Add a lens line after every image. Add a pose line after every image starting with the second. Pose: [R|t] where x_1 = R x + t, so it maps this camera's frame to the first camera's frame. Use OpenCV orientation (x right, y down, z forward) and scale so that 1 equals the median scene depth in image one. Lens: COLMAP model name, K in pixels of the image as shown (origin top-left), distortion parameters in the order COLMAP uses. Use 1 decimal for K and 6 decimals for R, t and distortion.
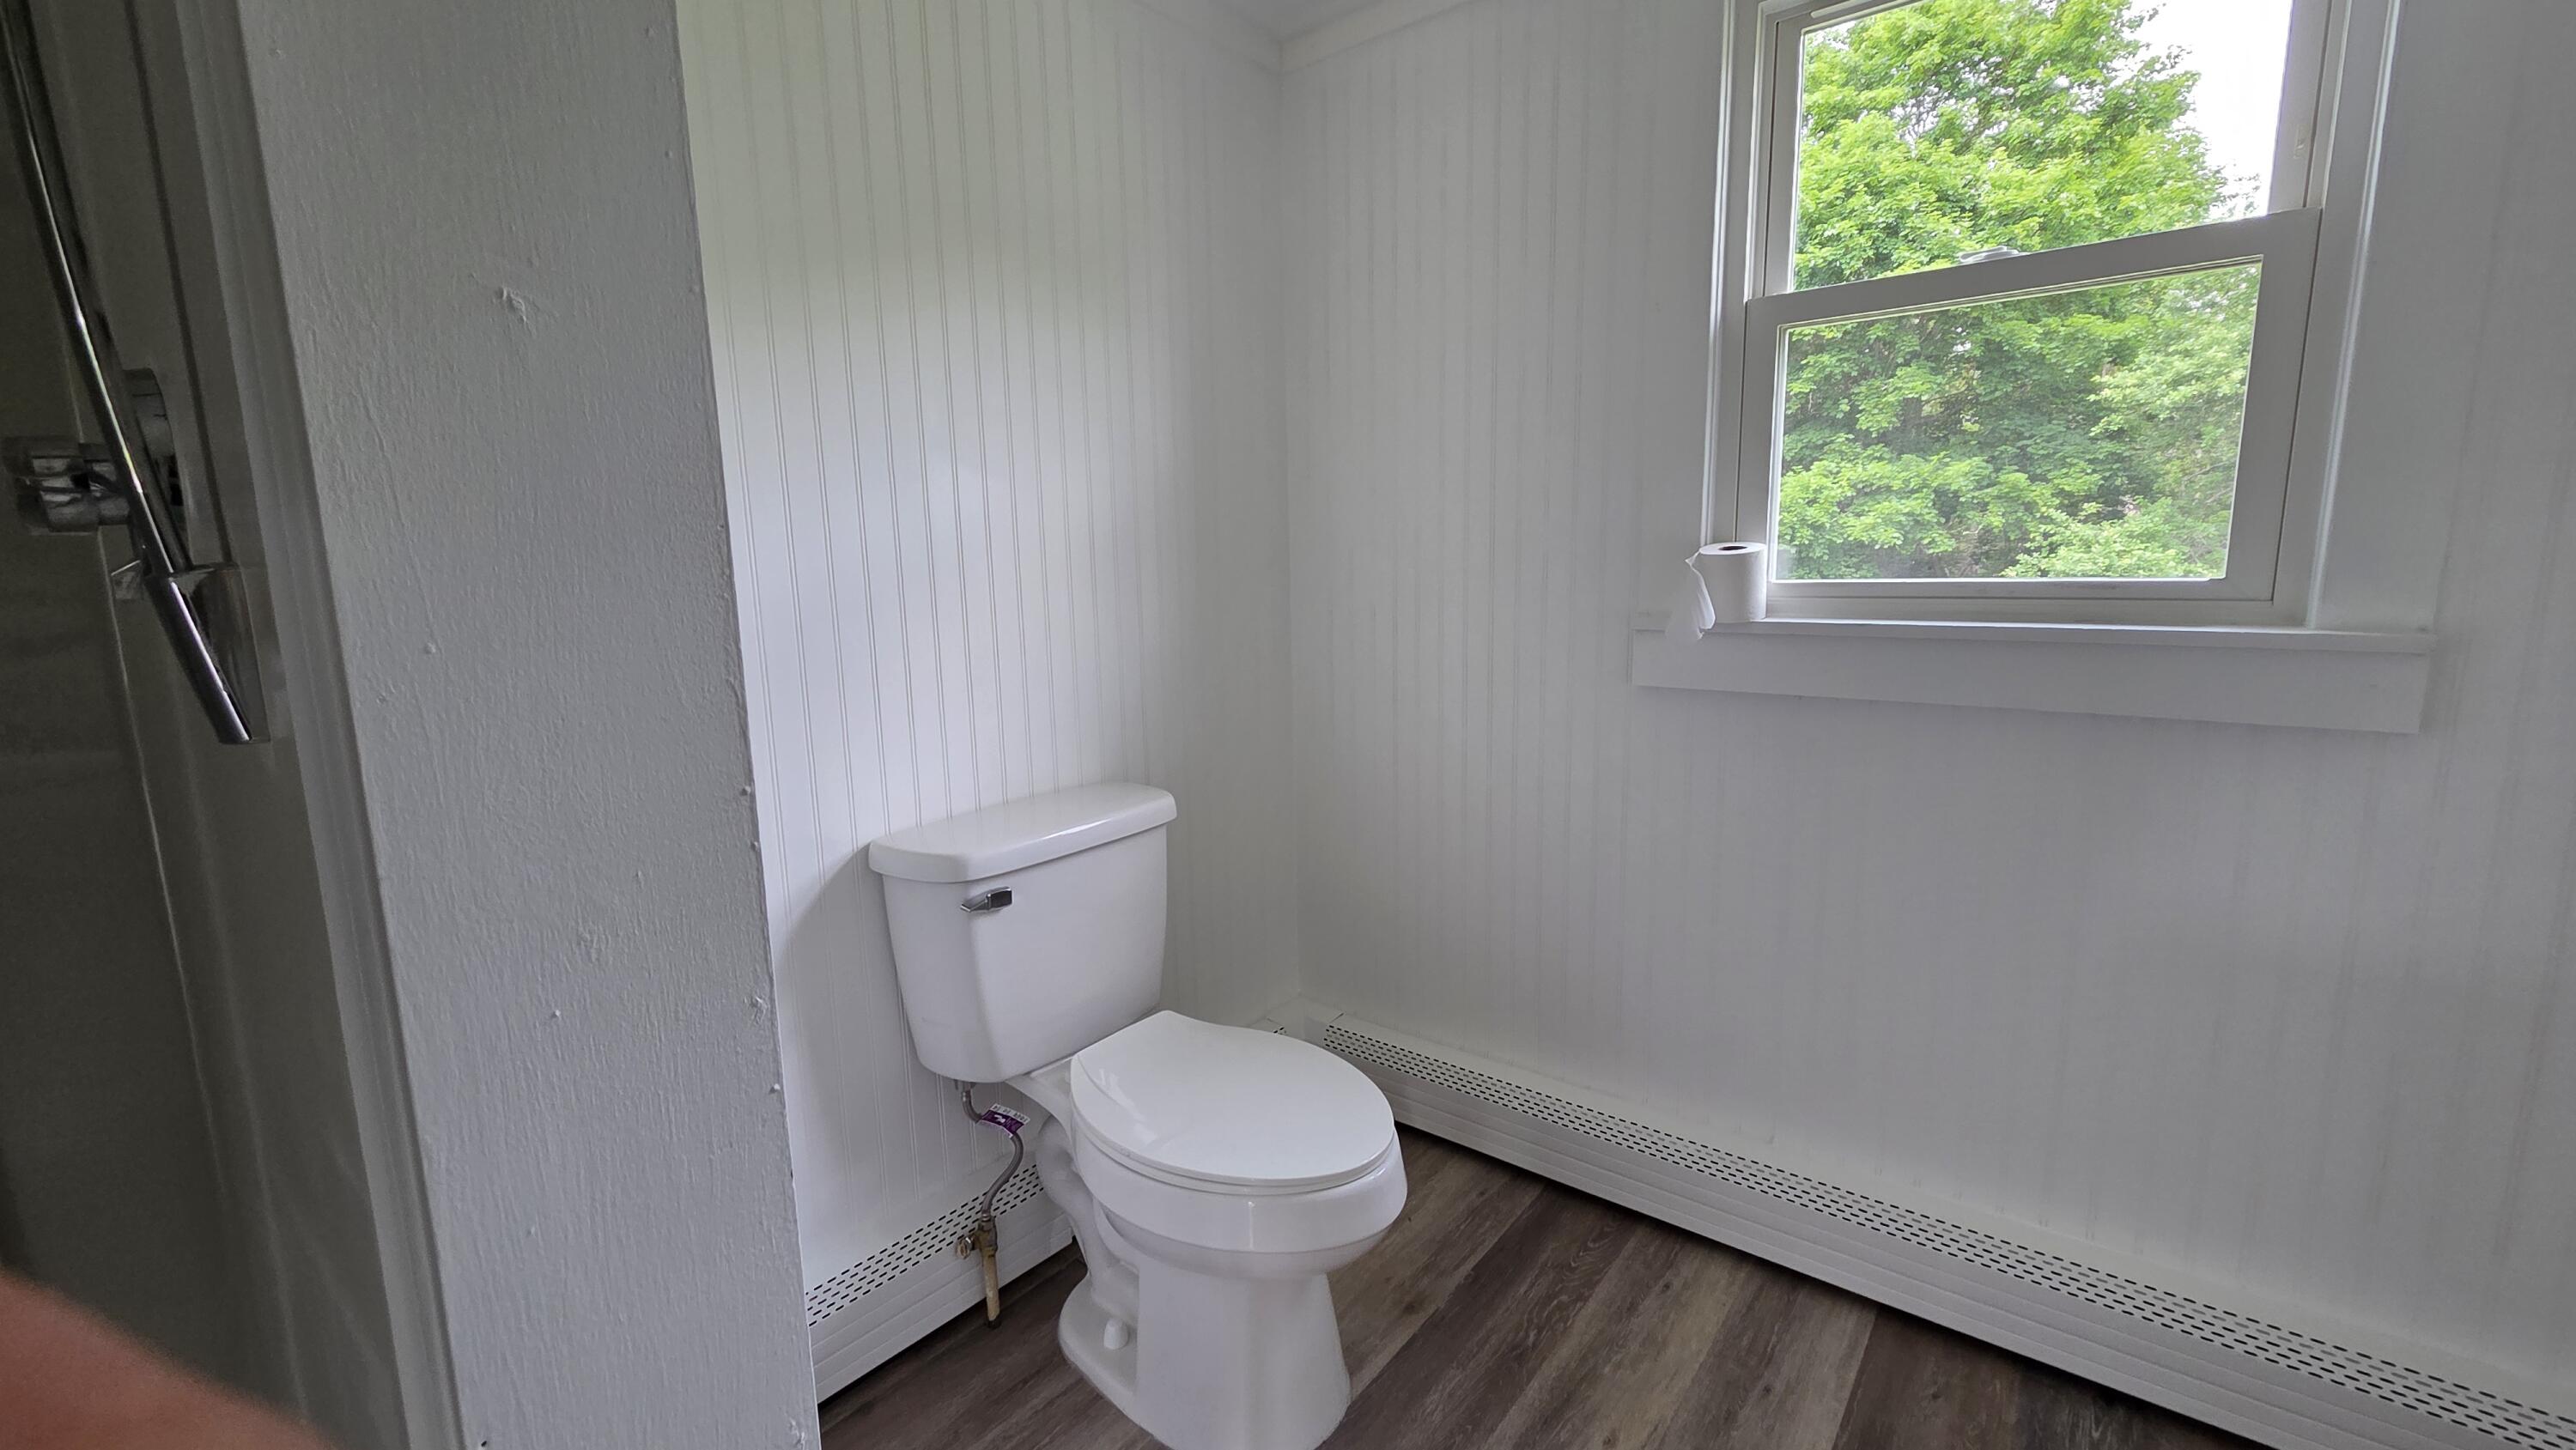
lens RADIAL K [[1064.4, 0, 1288.0], [0, 1064.4, 725.0], [0, 0, 1]] dist [0.000132, -0.000113]
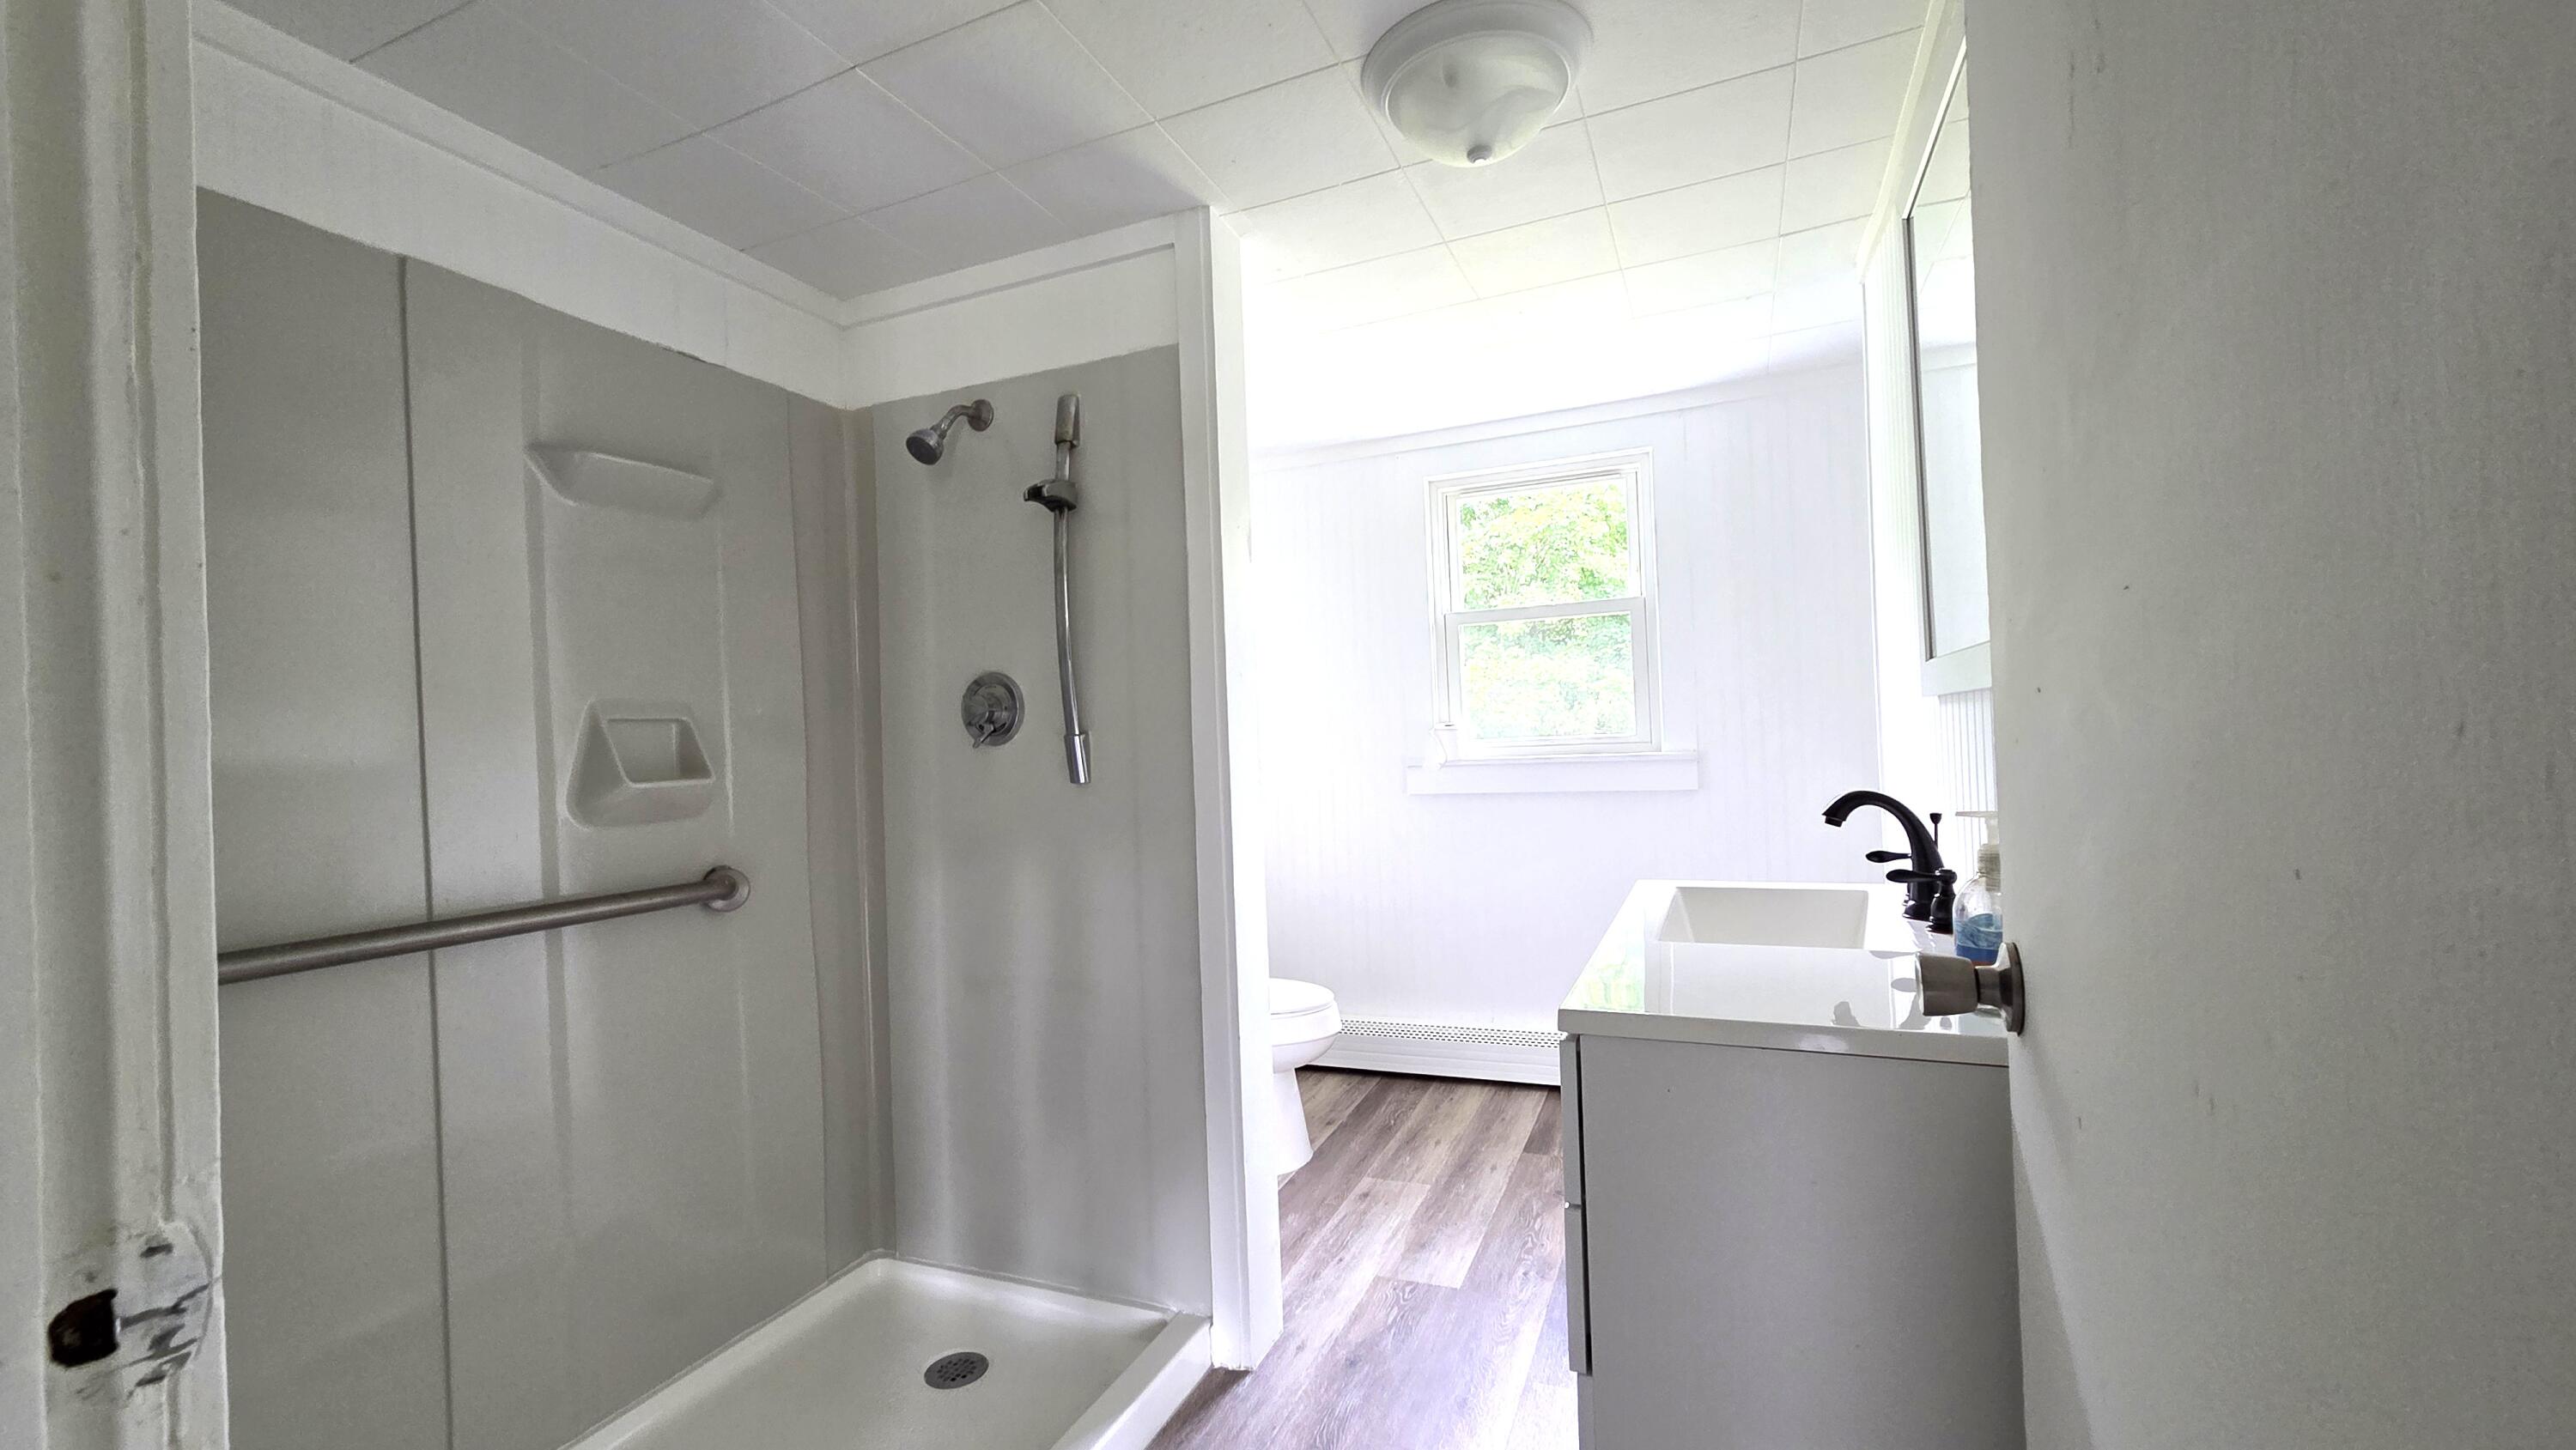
lens RADIAL K [[1064.4, 0, 1288.0], [0, 1064.4, 725.0], [0, 0, 1]] dist [0.000132, -0.000113]
pose [[0.960579, -0.020970, 0.277216, -0.463195], [0.070099, 0.983201, -0.168527, 0.161825], [-0.269025, 0.181316, 0.945912, -0.899114]]
